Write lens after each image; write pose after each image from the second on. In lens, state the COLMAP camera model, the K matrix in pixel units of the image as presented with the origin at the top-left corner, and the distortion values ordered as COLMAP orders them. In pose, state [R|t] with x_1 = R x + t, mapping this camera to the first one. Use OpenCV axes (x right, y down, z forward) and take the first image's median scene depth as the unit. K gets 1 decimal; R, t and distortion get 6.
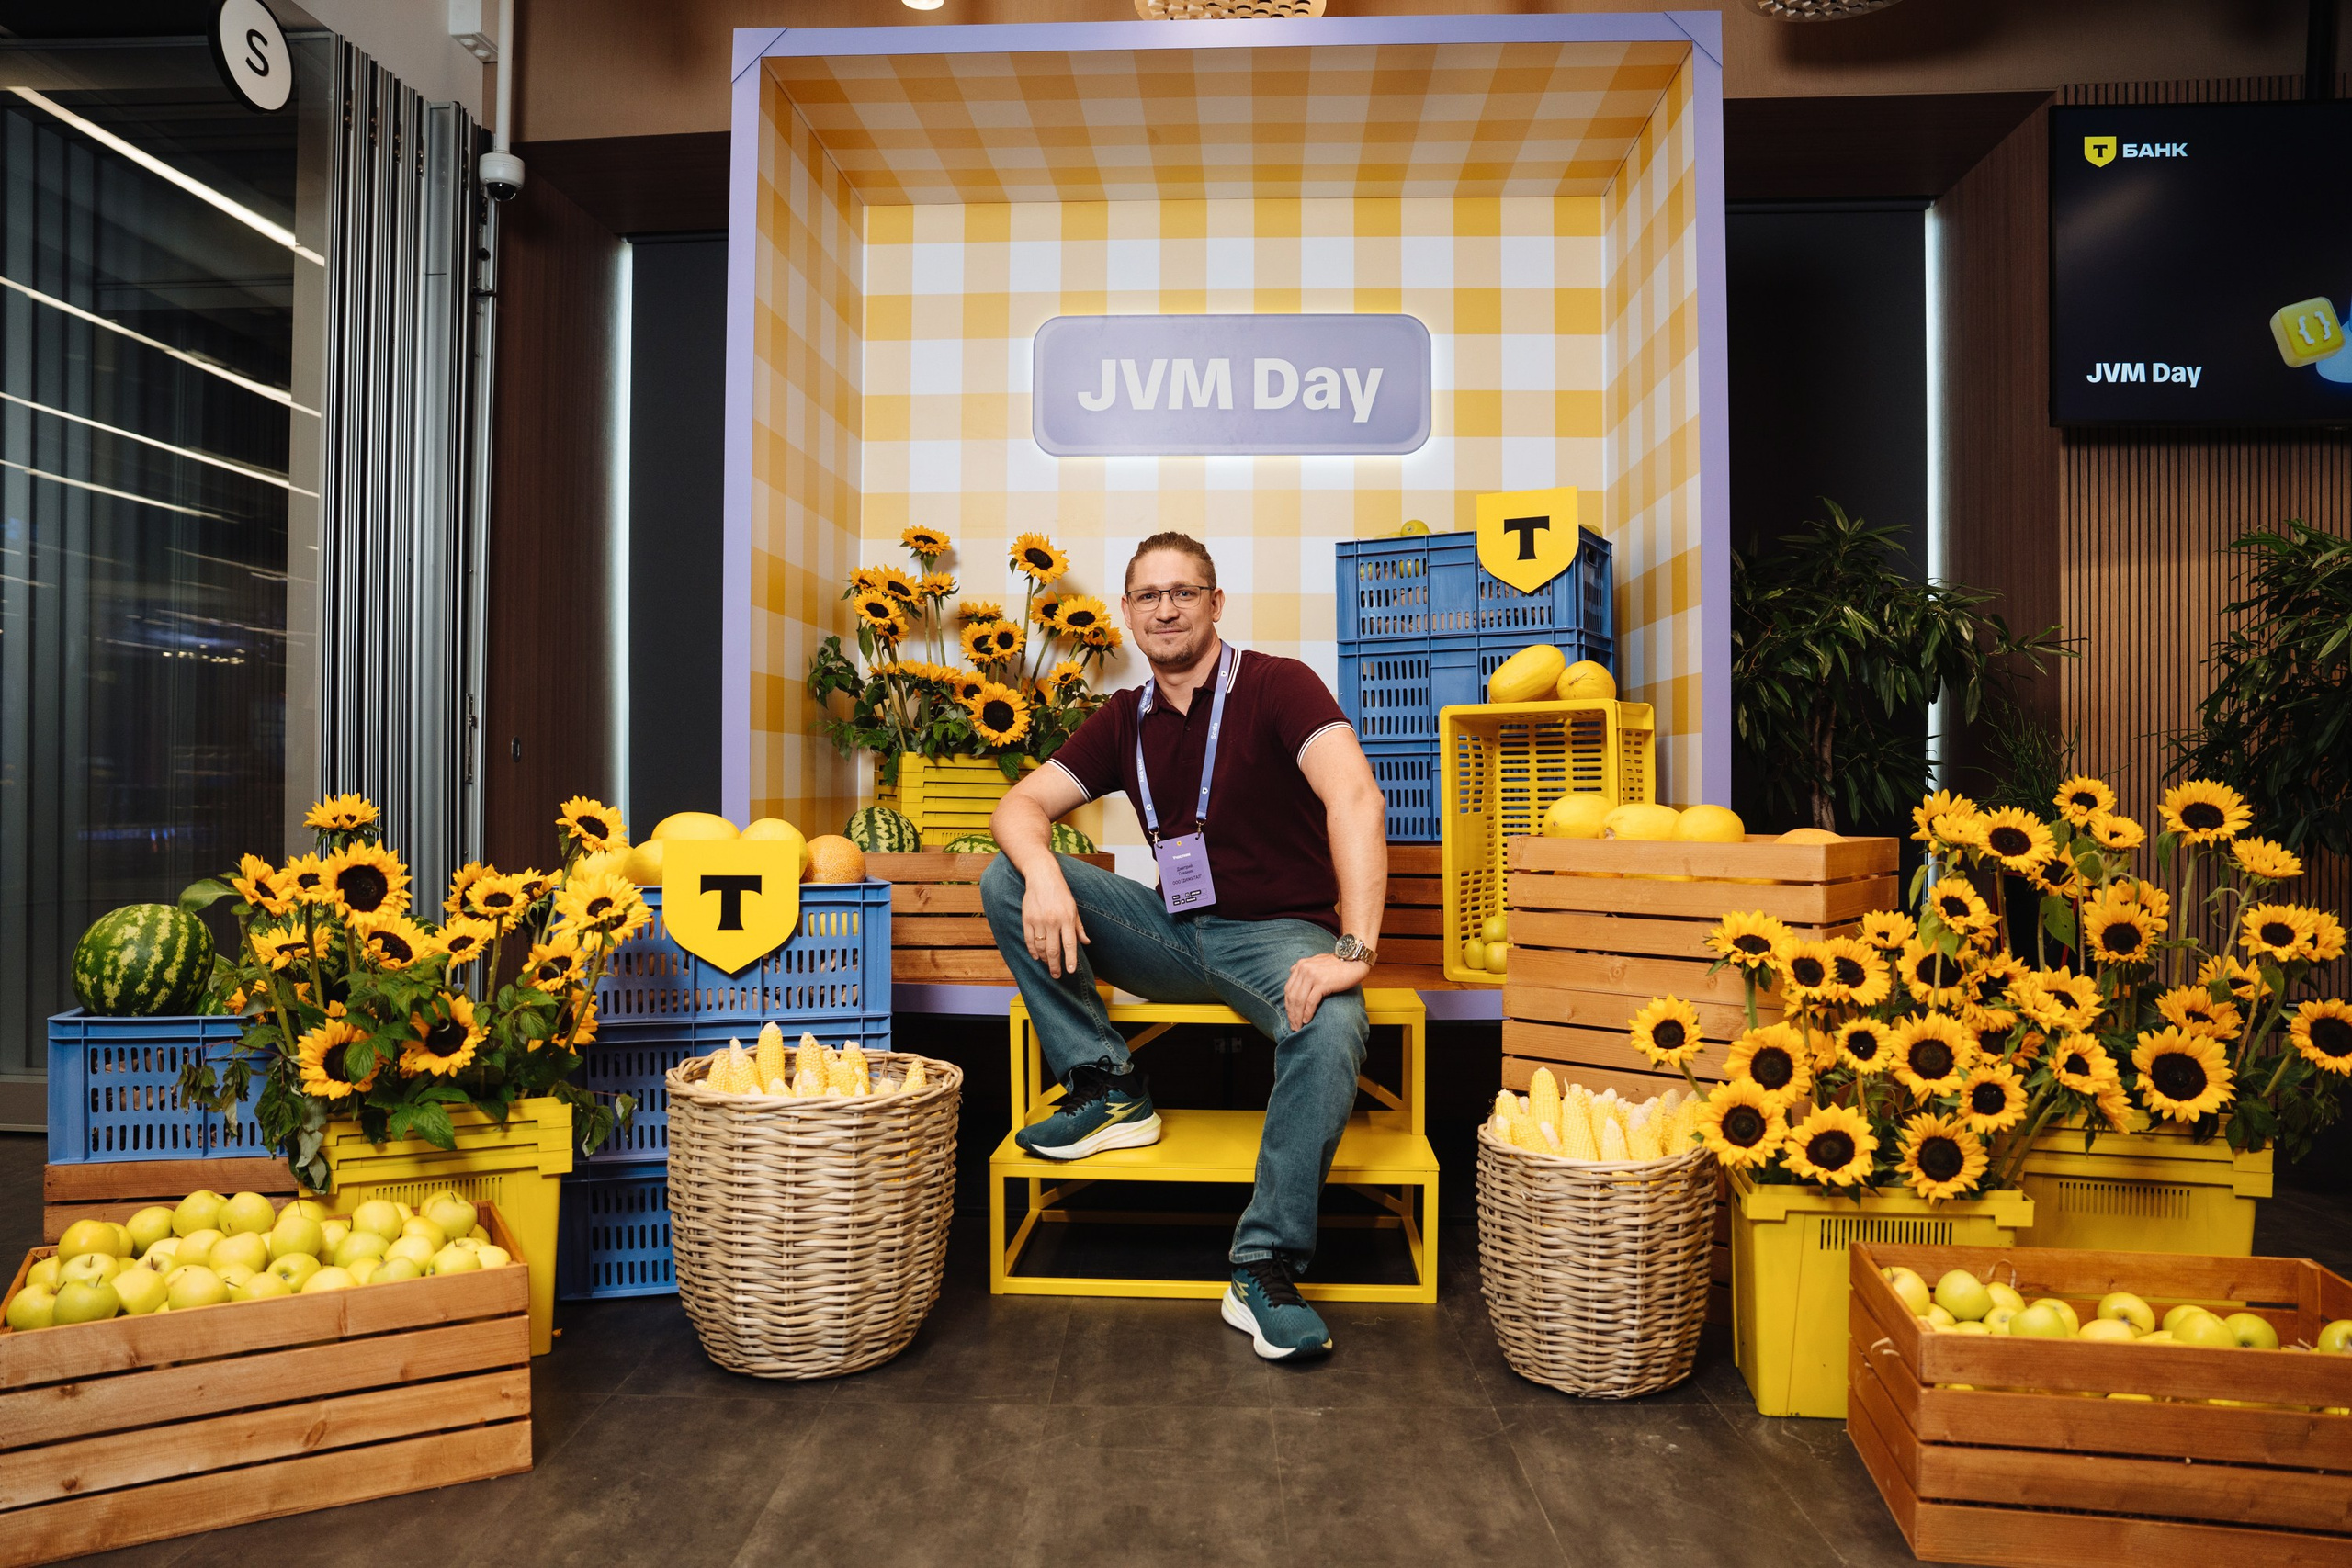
lens RADIAL K [[1602.0, 0, 1178.9], [0, 1602.0, 780.0], [0, 0, 1]] dist [-0.115573, 0.088453]
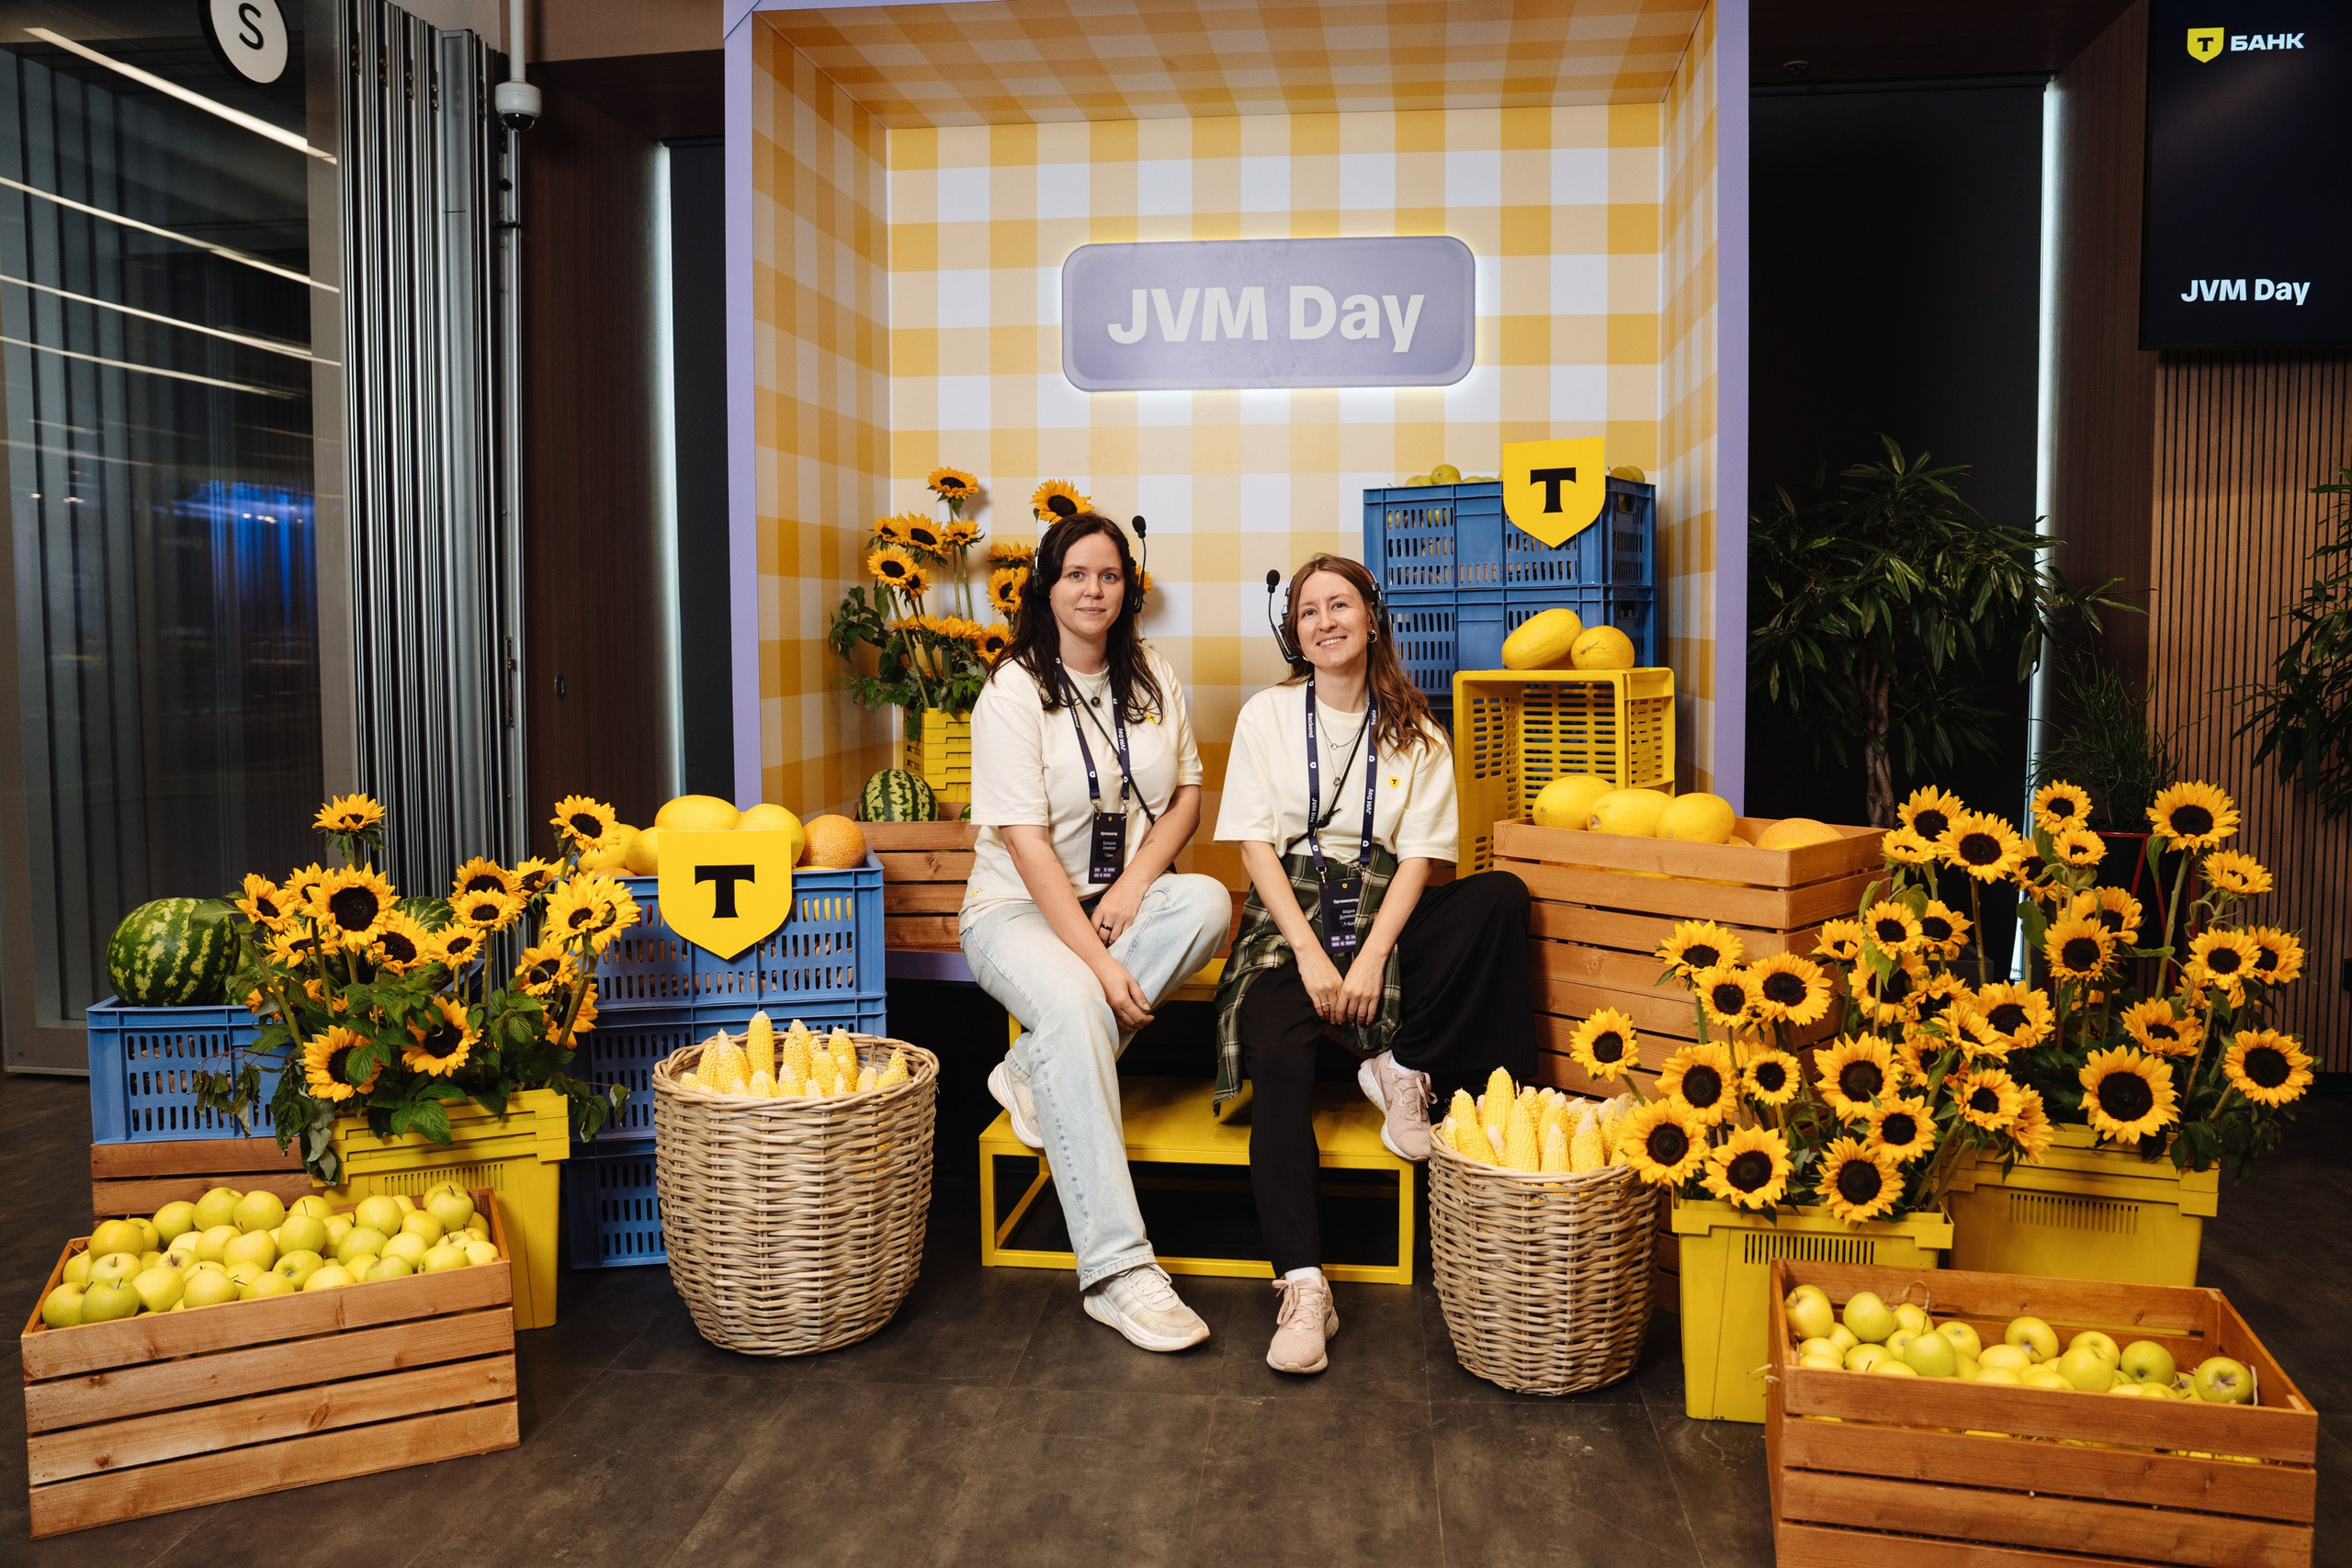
lens RADIAL K [[1745.5, 0, 1233.6], [0, 1745.5, 742.2], [0, 0, 1]] dist [-0.106967, 0.093450]
pose [[0.998024, -0.001450, -0.062811, 0.123048], [0.005818, 0.997571, 0.069420, -0.099480], [0.062558, -0.069649, 0.995608, -0.095708]]
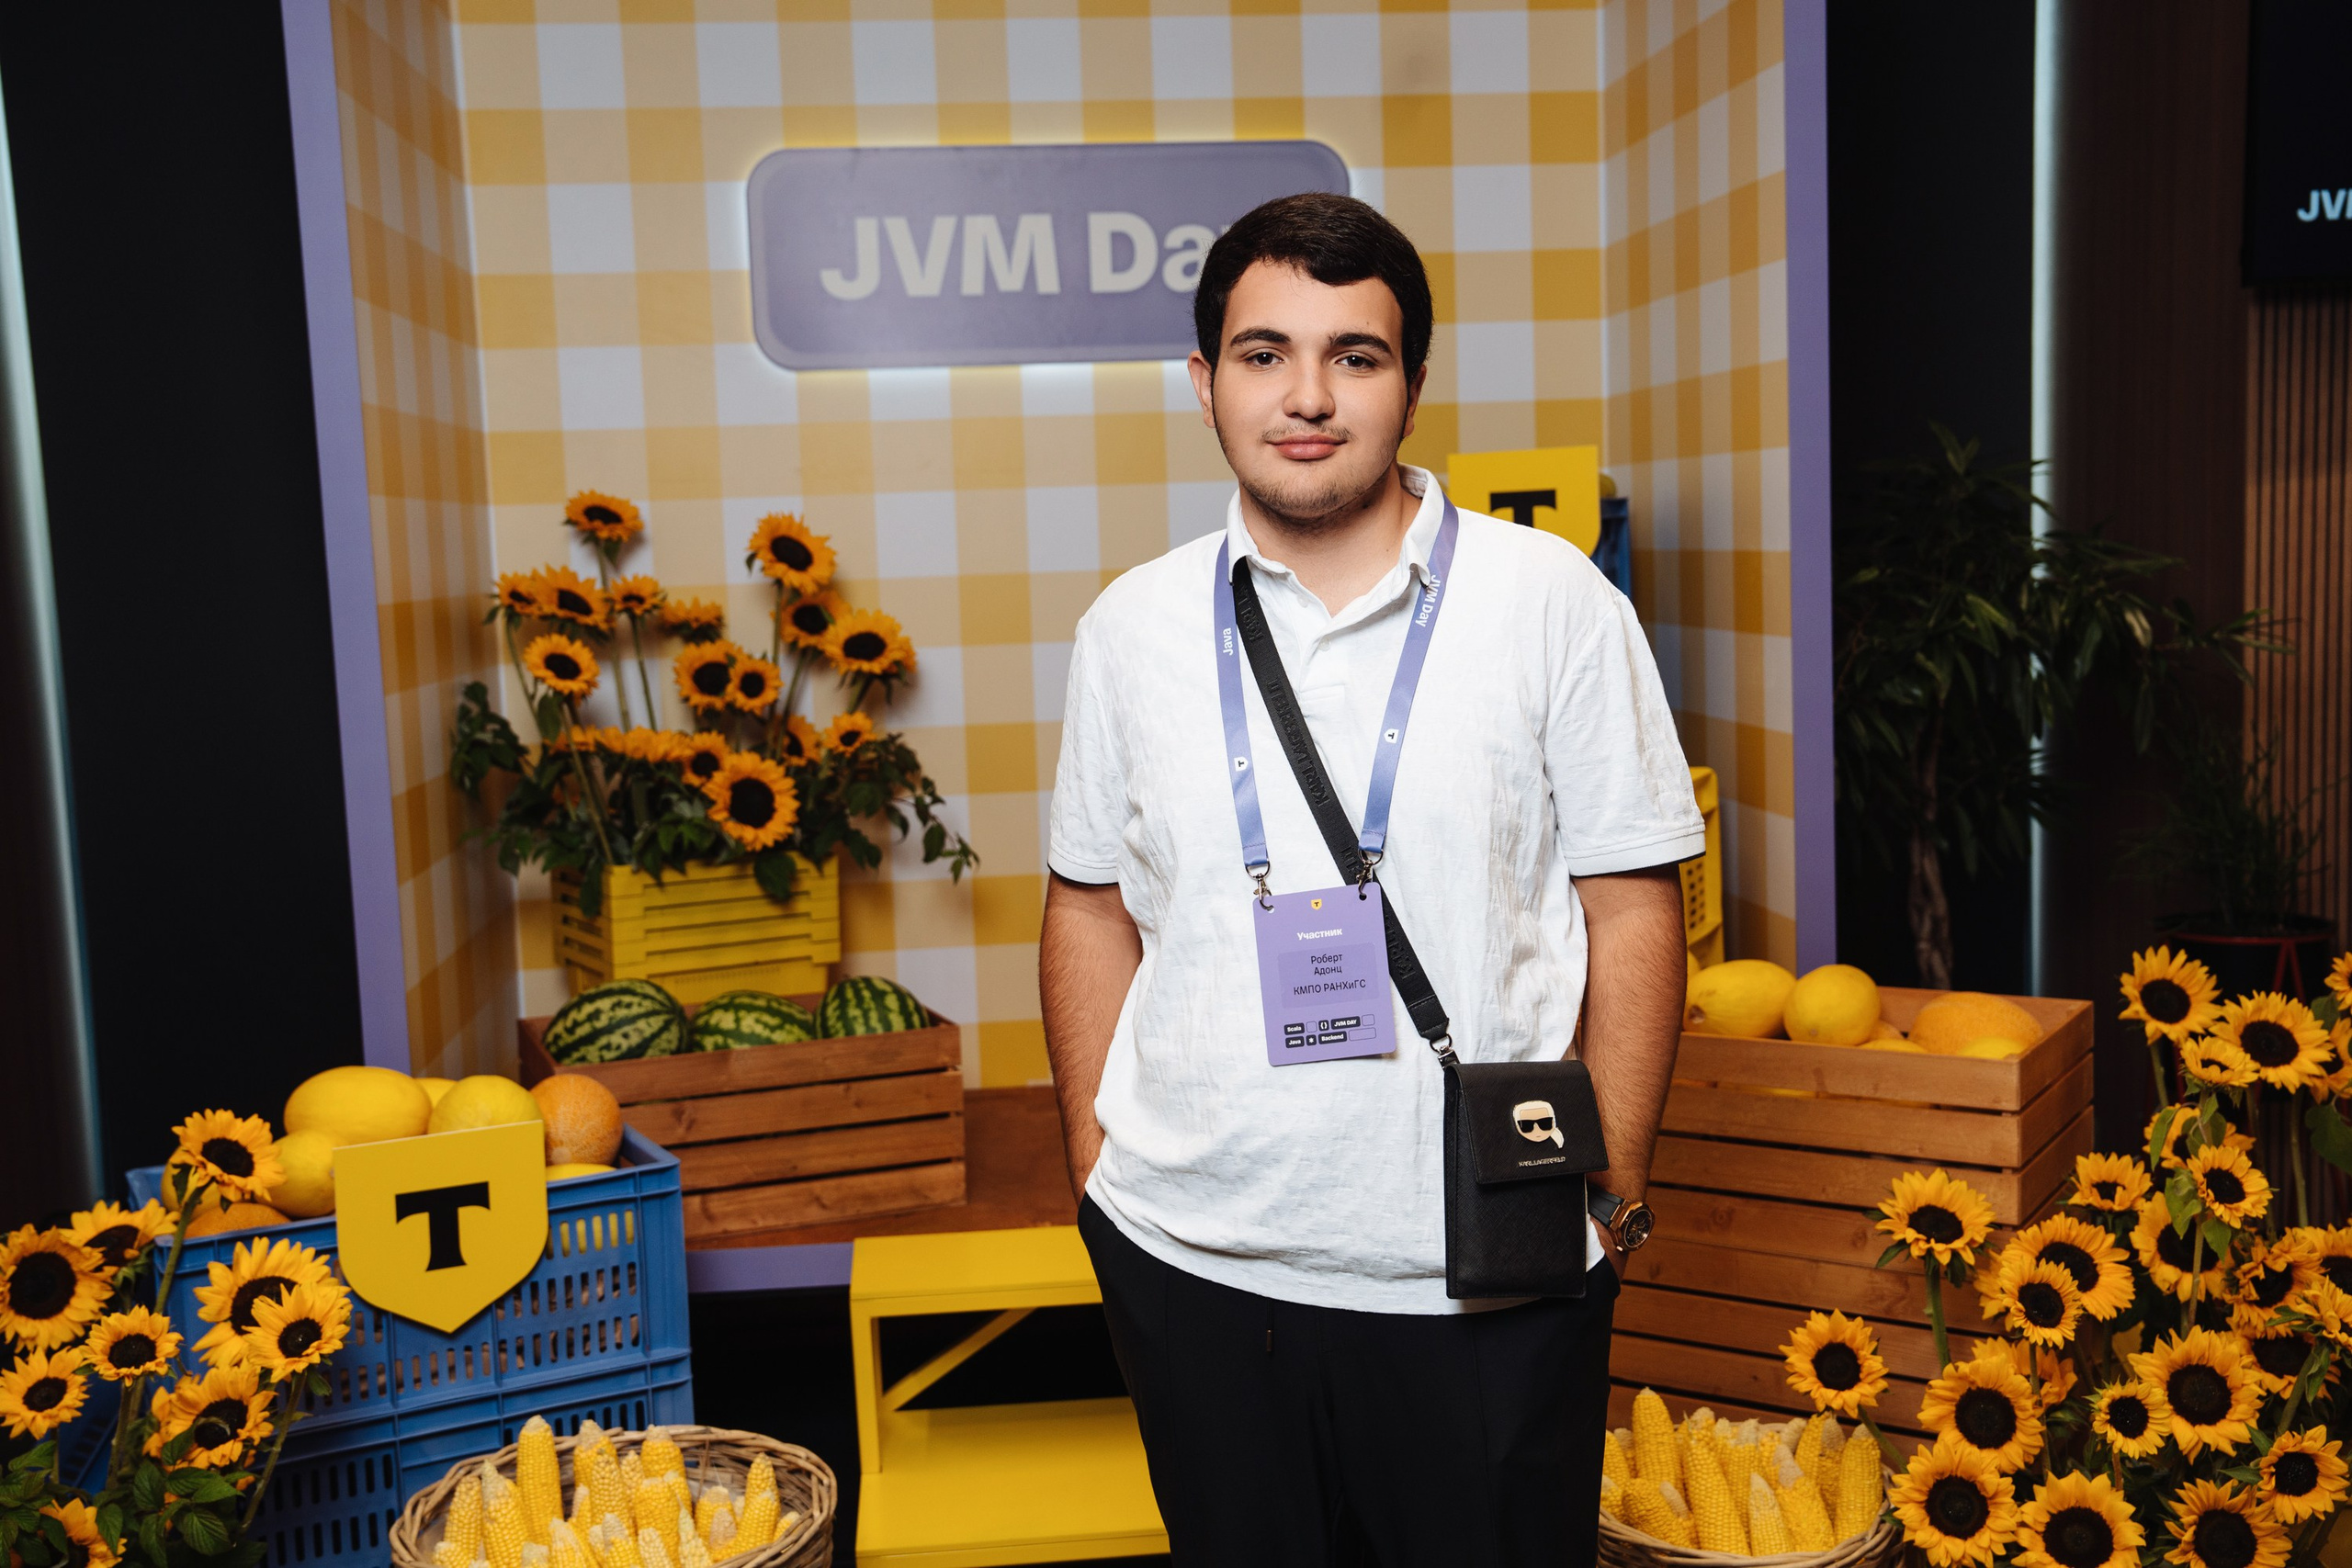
lens RADIAL K [[2409.6, 0, 1176.0], [0, 2409.6, 784.0], [0, 0, 1]] dist [0.000289, 0.144789]
pose [[0.986843, -0.056431, 0.151514, -0.127954], [0.040831, 0.993721, 0.104167, -0.206885], [-0.156441, -0.096610, 0.982951, -0.020595]]
